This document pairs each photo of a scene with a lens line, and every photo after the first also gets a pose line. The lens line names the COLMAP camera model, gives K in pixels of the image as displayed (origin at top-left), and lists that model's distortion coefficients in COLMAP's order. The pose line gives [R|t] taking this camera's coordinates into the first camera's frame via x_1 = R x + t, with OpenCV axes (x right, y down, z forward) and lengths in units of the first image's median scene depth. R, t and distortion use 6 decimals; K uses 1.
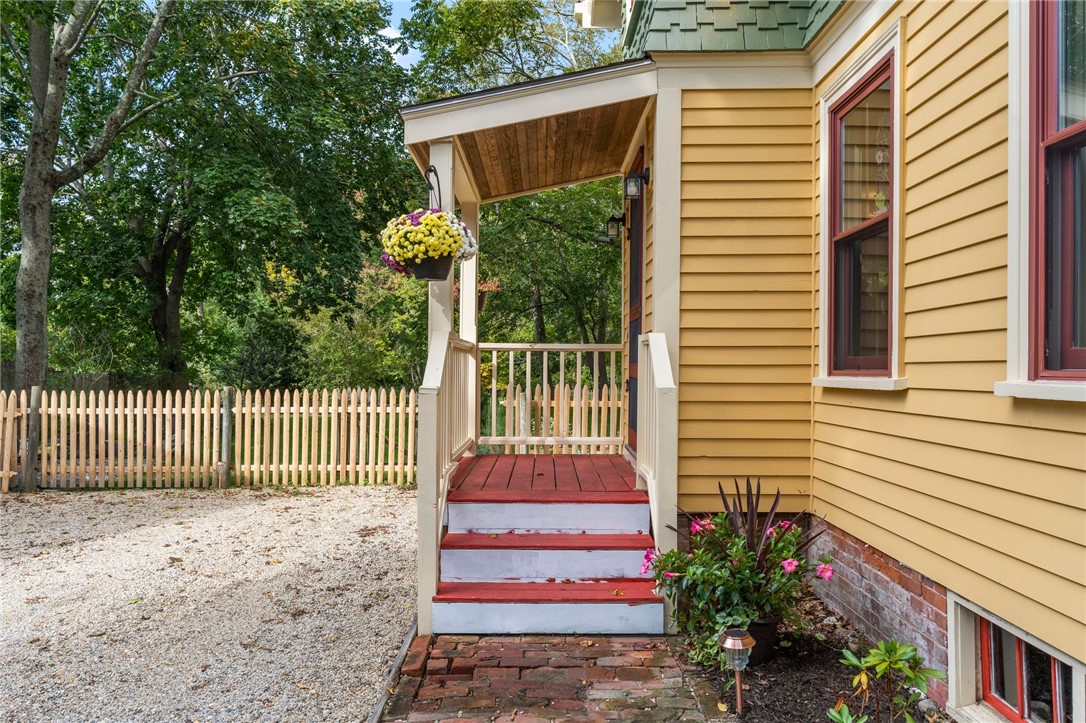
lens RADIAL K [[776.3, 0, 543.0], [0, 776.3, 361.5], [0, 0, 1]] dist [-0.000415, -0.000006]
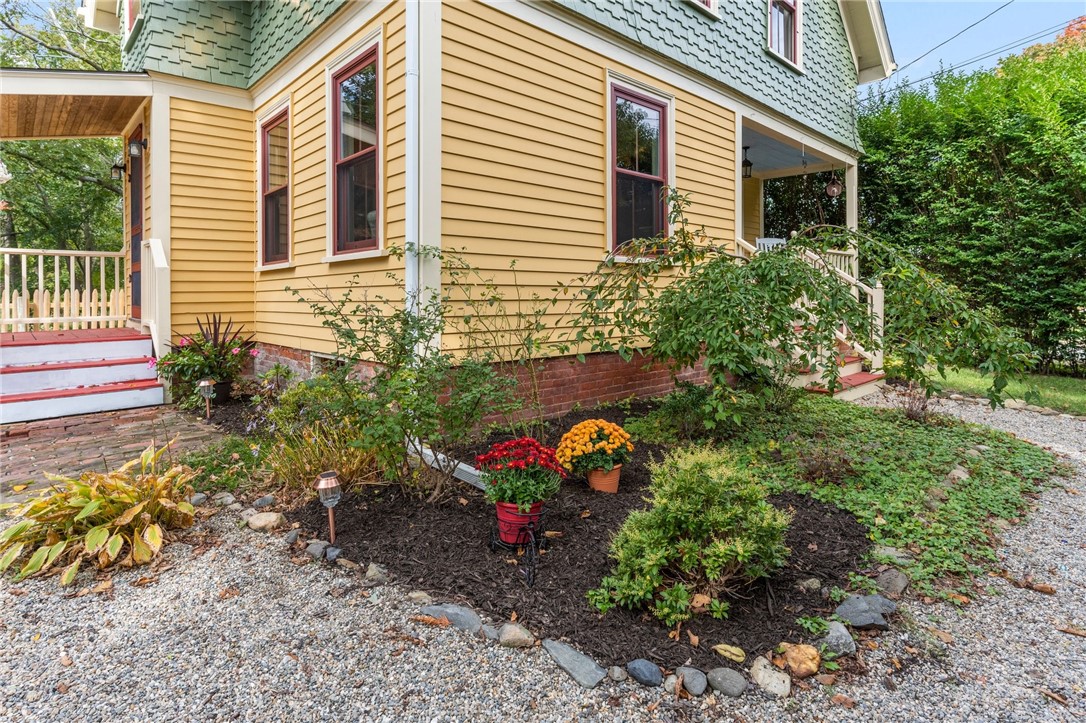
lens RADIAL K [[571.4, 0, 542.9], [0, 571.4, 297.0], [0, 0, 1]] dist [-0.018799, 0.012241]
pose [[0.727098, -0.015750, 0.686353, -0.087448], [0.009542, 0.999872, 0.012835, 0.079286], [-0.686468, -0.002783, 0.727155, -0.466491]]
